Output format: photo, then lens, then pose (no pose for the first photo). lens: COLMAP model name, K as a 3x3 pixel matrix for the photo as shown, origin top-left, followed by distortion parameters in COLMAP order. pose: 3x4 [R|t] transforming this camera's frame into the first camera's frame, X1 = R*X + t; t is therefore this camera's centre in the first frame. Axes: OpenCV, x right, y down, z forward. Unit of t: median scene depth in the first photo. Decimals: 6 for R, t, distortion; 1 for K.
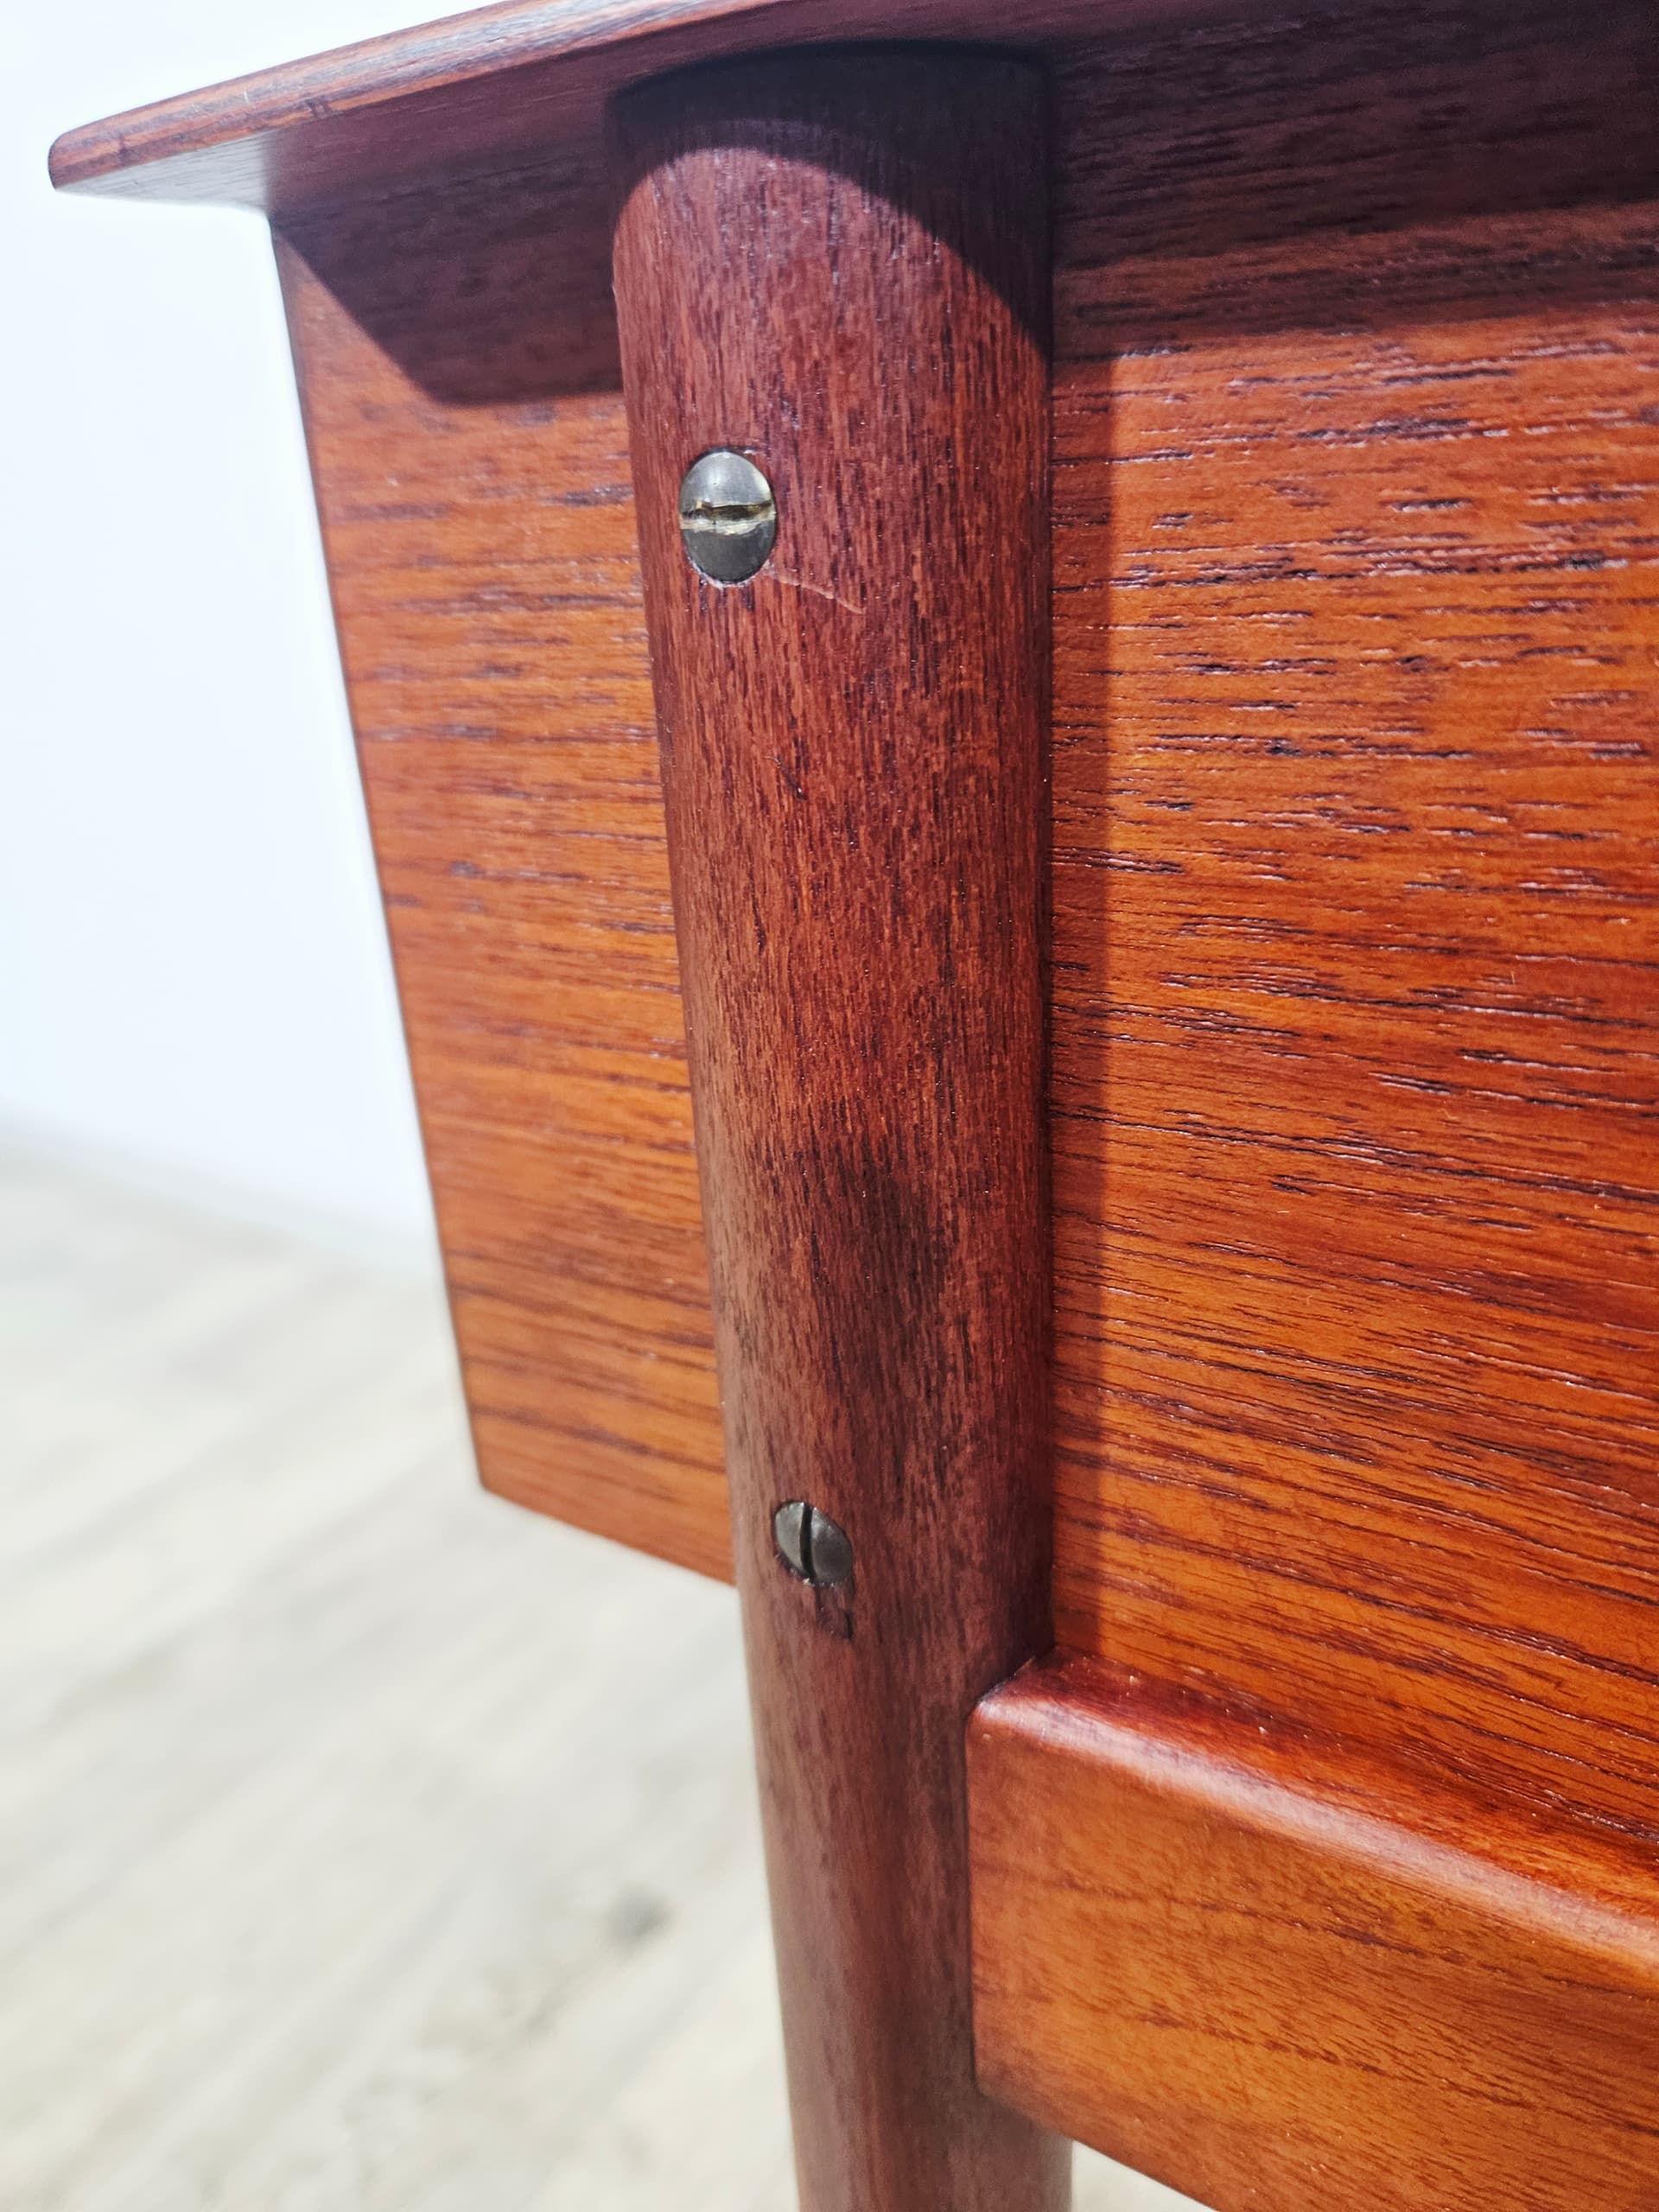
lens RADIAL K [[1620.6, 0, 819.8], [0, 1620.6, 1106.0], [0, 0, 1]] dist [0.044712, -0.053782]
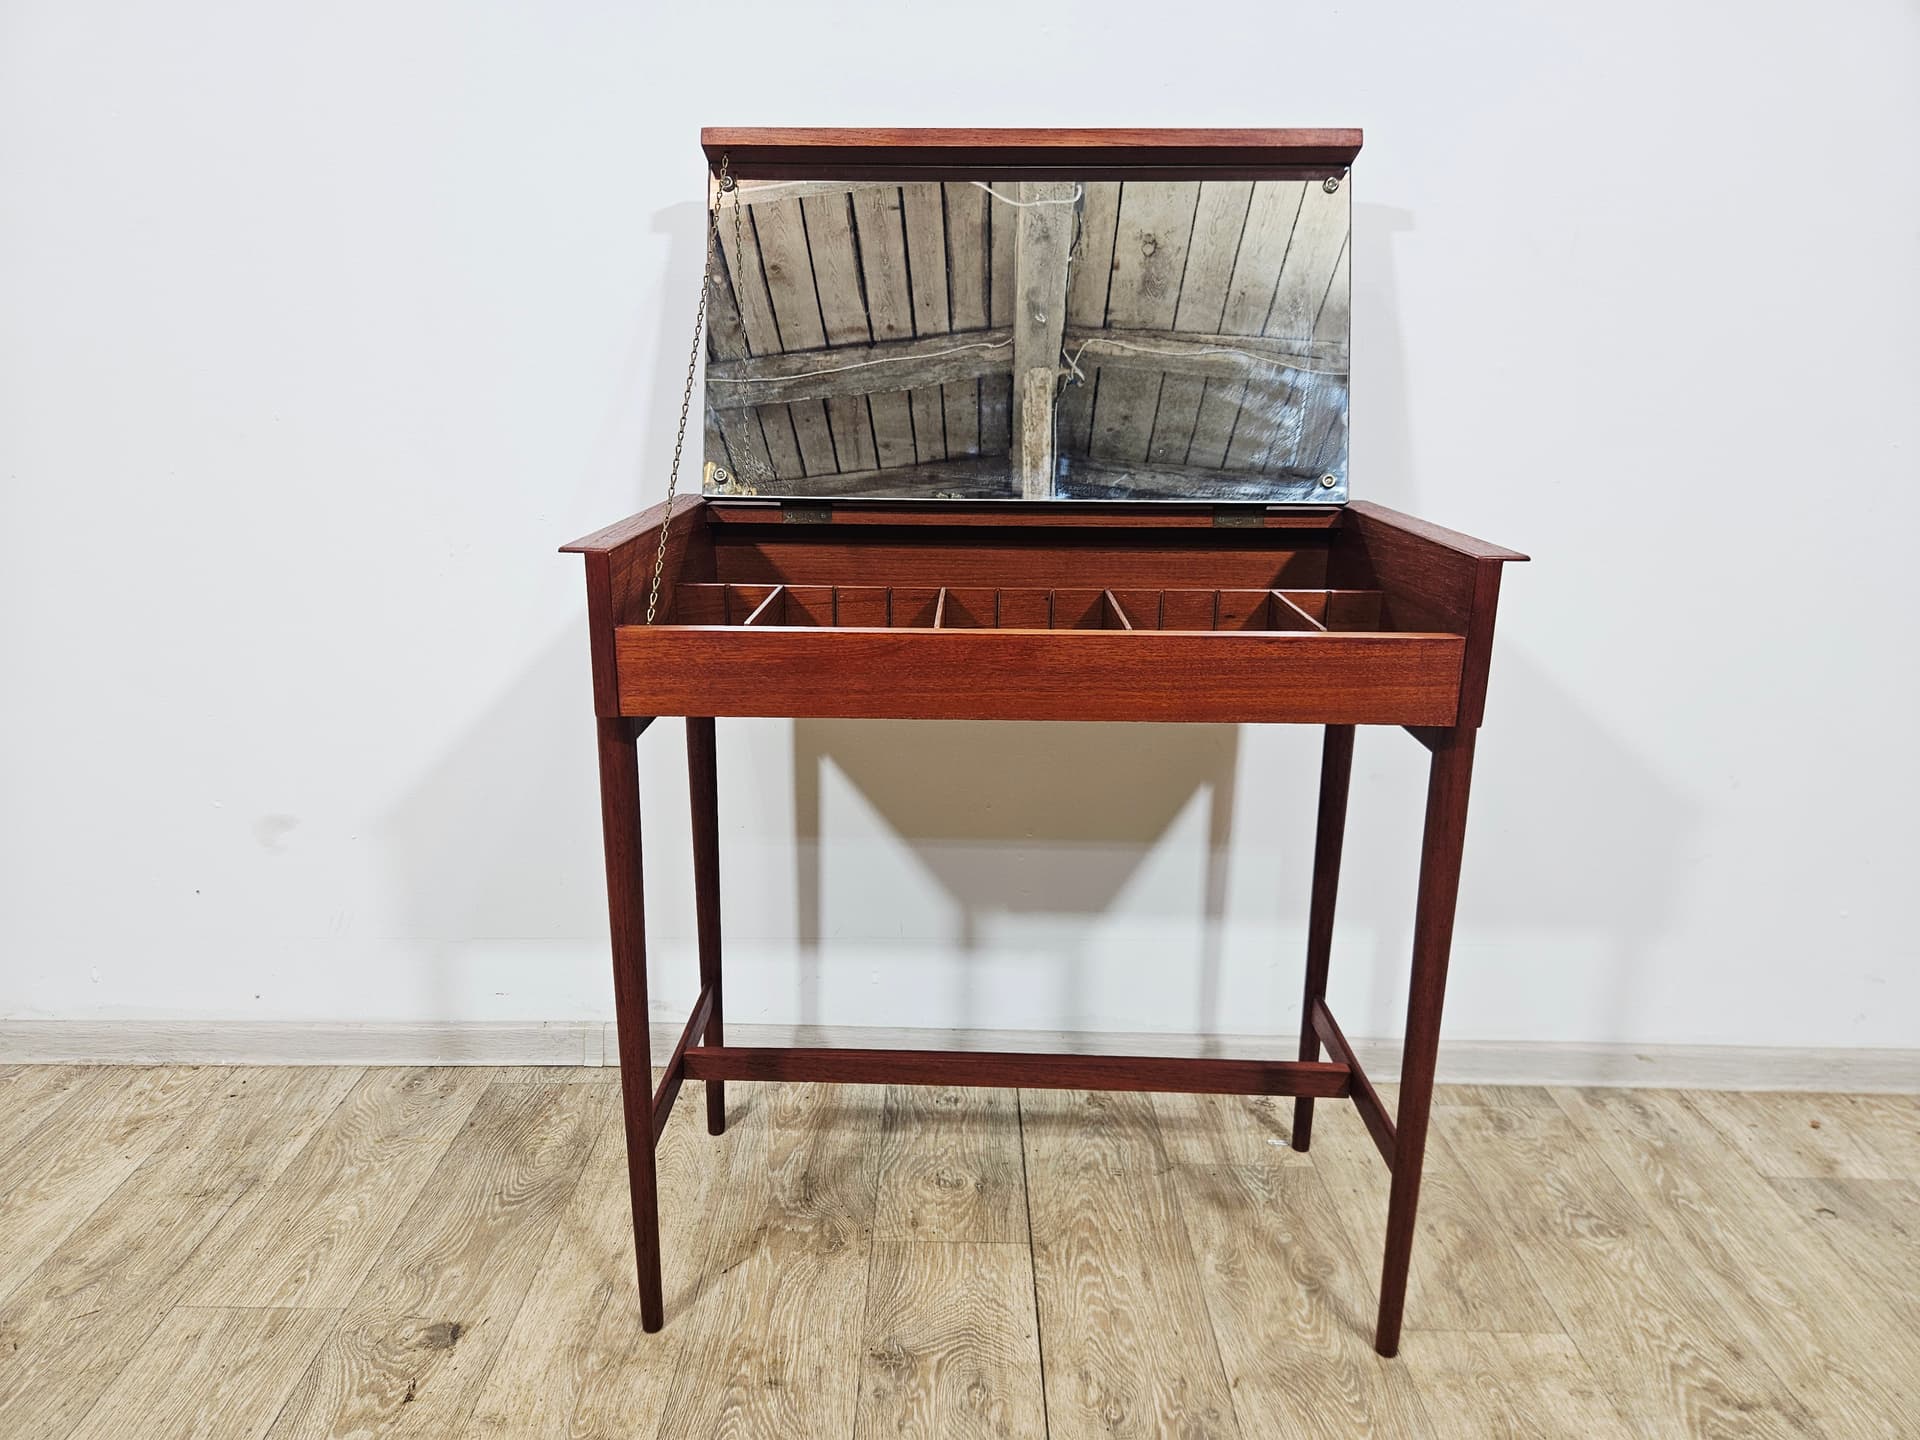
lens RADIAL K [[1331.4, 0, 947.1], [0, 1331.4, 711.3], [0, 0, 1]] dist [0.045941, -0.052920]
pose [[0.838627, -0.080822, 0.538677, -2.190695], [0.142344, 0.987084, -0.073505, 0.165415], [-0.525778, 0.138321, 0.839300, -3.256737]]
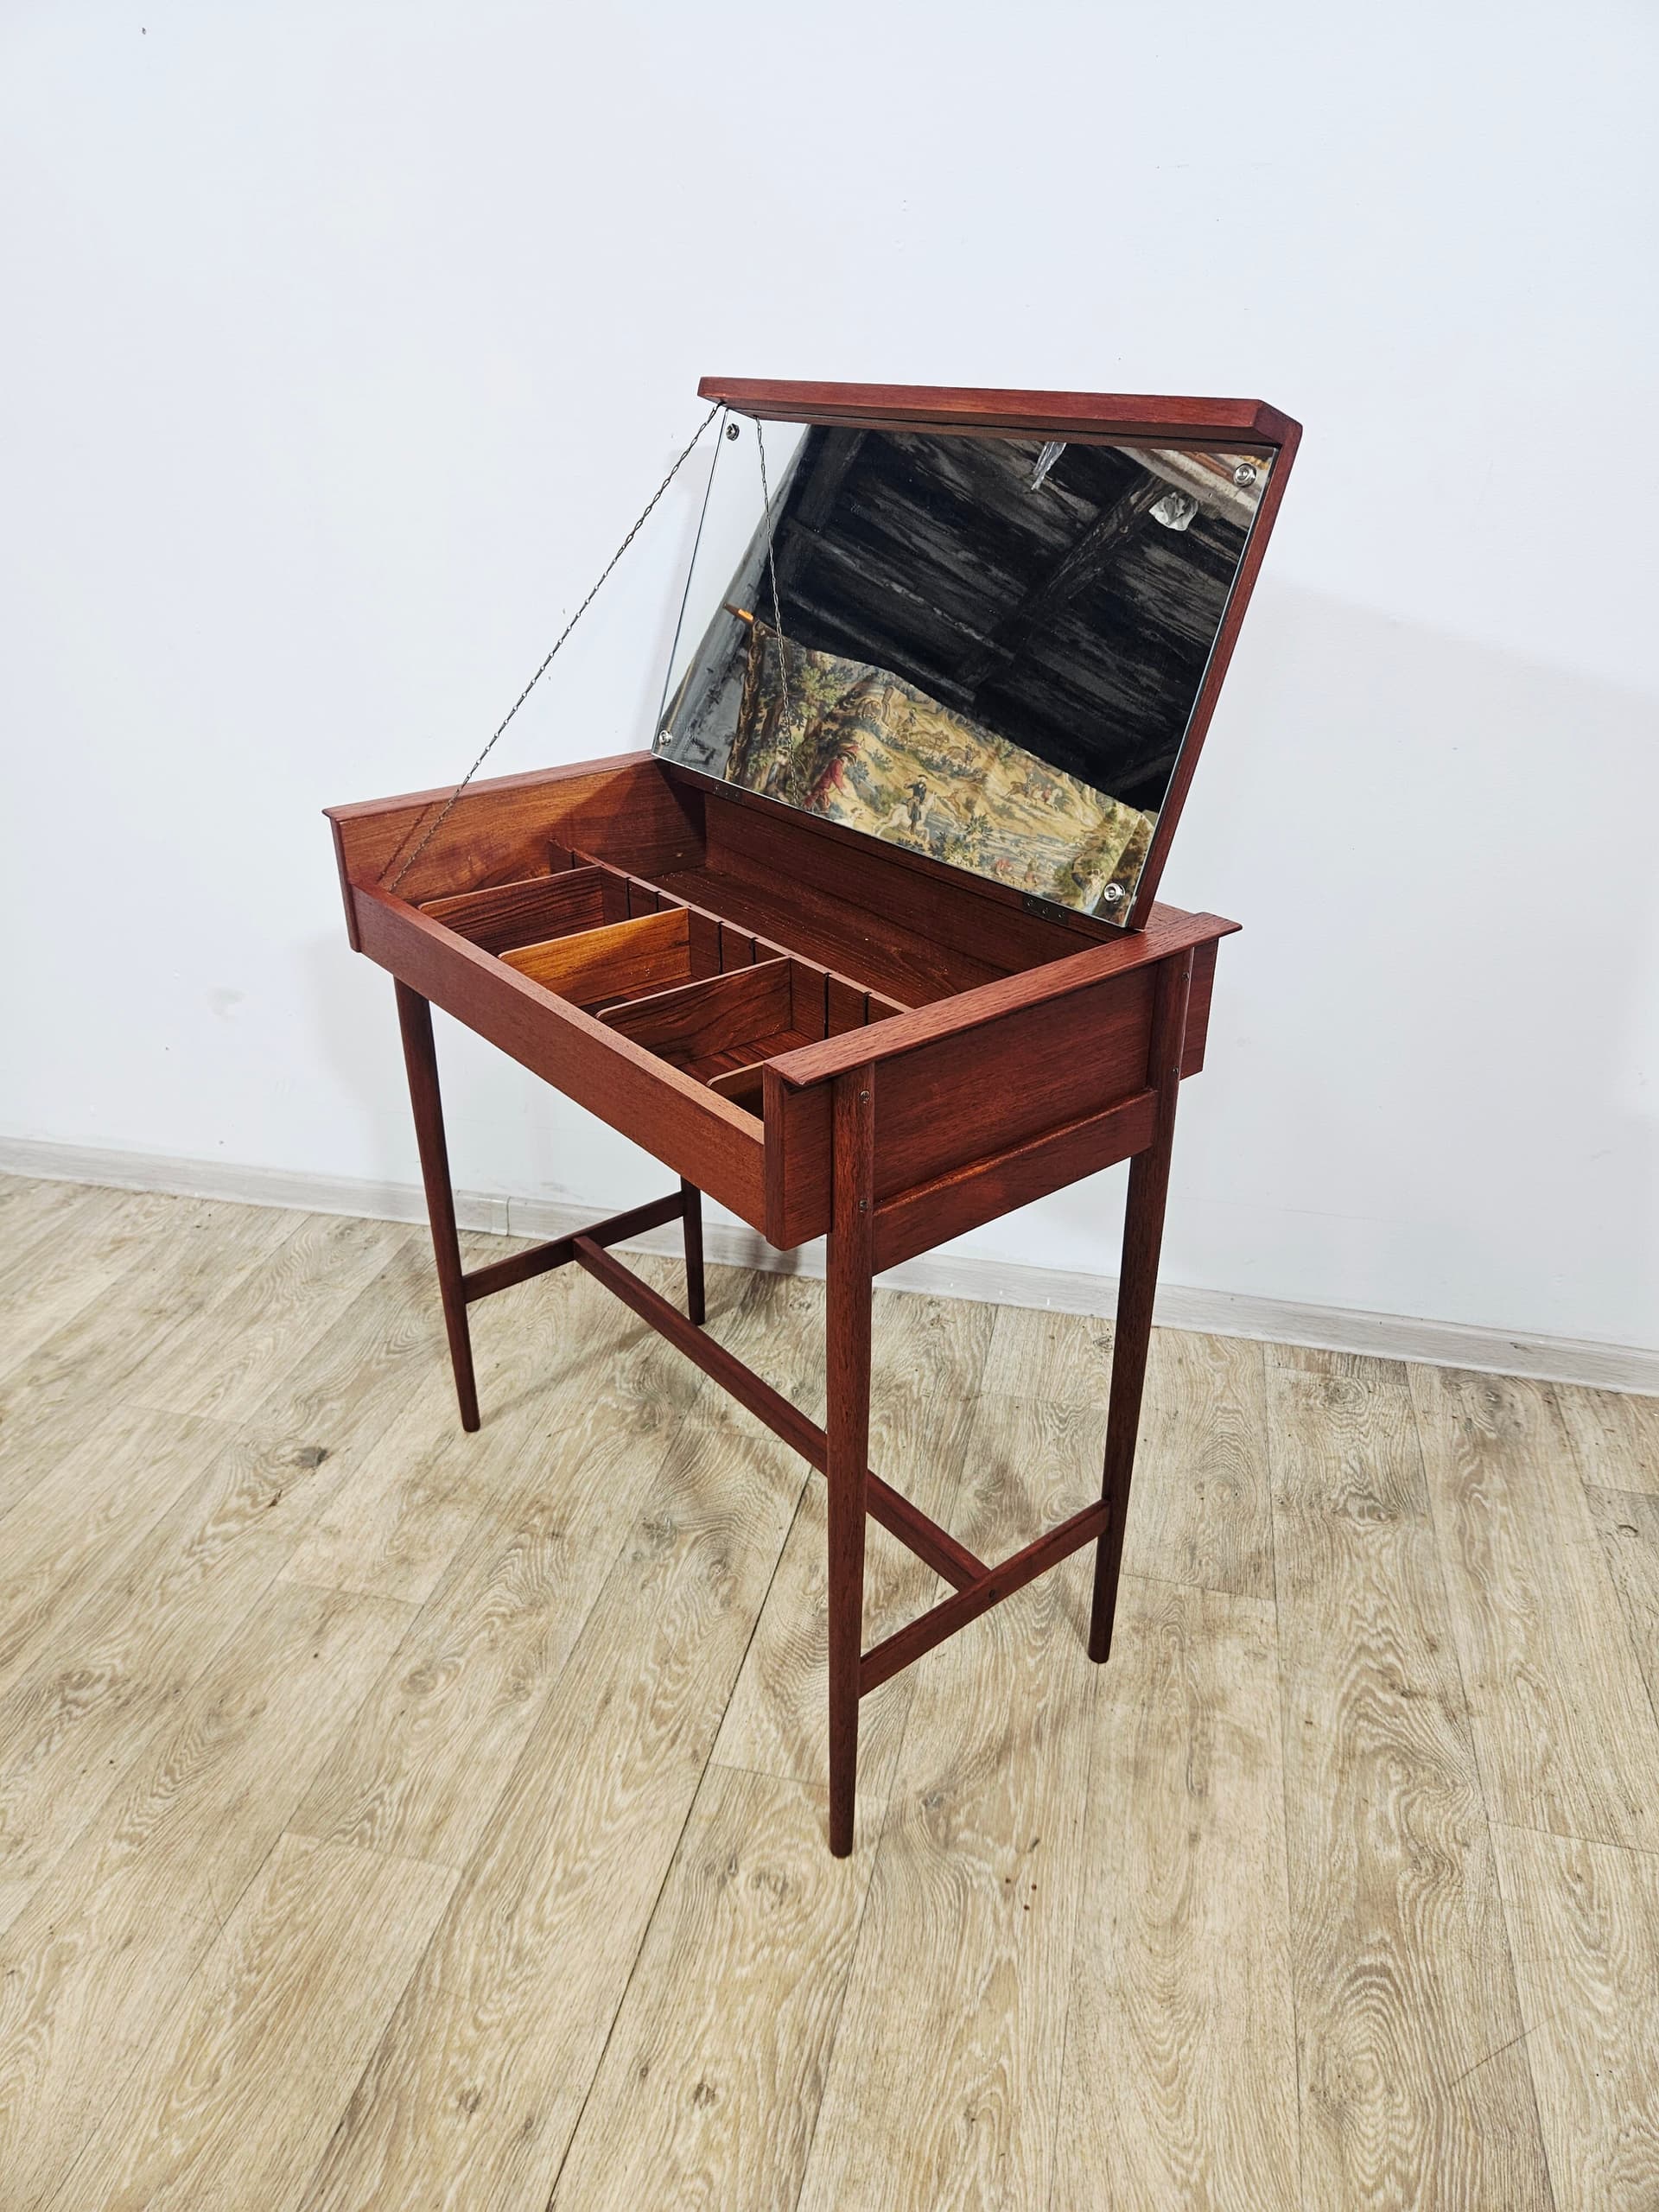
lens RADIAL K [[1533.9, 0, 833.7], [0, 1533.9, 1079.2], [0, 0, 1]] dist [0.045941, -0.052920]
pose [[0.936718, -0.104659, 0.334074, -0.556005], [0.074974, 0.992100, 0.100583, -0.750826], [-0.341962, -0.069171, 0.937165, -6.063089]]
